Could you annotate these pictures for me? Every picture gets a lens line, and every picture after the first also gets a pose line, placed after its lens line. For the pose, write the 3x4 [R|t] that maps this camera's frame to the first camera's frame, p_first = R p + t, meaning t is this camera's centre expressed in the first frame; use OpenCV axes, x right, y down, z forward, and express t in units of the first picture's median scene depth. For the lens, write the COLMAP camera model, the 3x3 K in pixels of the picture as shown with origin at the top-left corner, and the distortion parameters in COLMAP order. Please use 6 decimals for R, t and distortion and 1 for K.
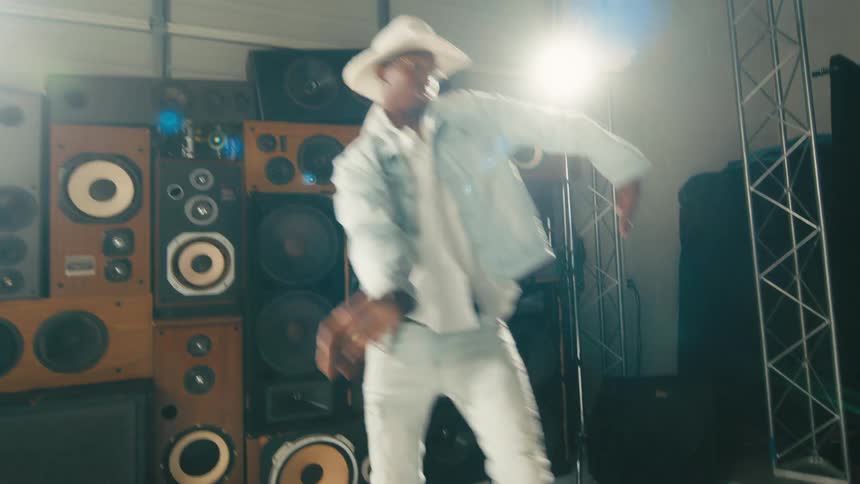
lens RADIAL K [[540.7, 0, 452.1], [0, 540.7, 223.4], [0, 0, 1]] dist [-0.013162, 0.001103]
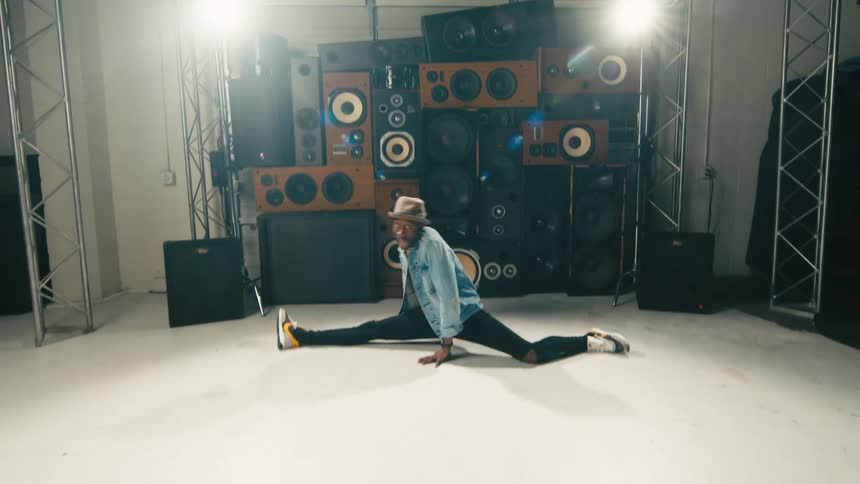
lens RADIAL K [[541.3, 0, 434.8], [0, 541.3, 225.3], [0, 0, 1]] dist [-0.014617, 0.005041]
pose [[0.934675, 0.069033, -0.348736, 0.289382], [0.004364, 0.978663, 0.205426, -0.046114], [0.355476, -0.193529, 0.914430, -0.634963]]
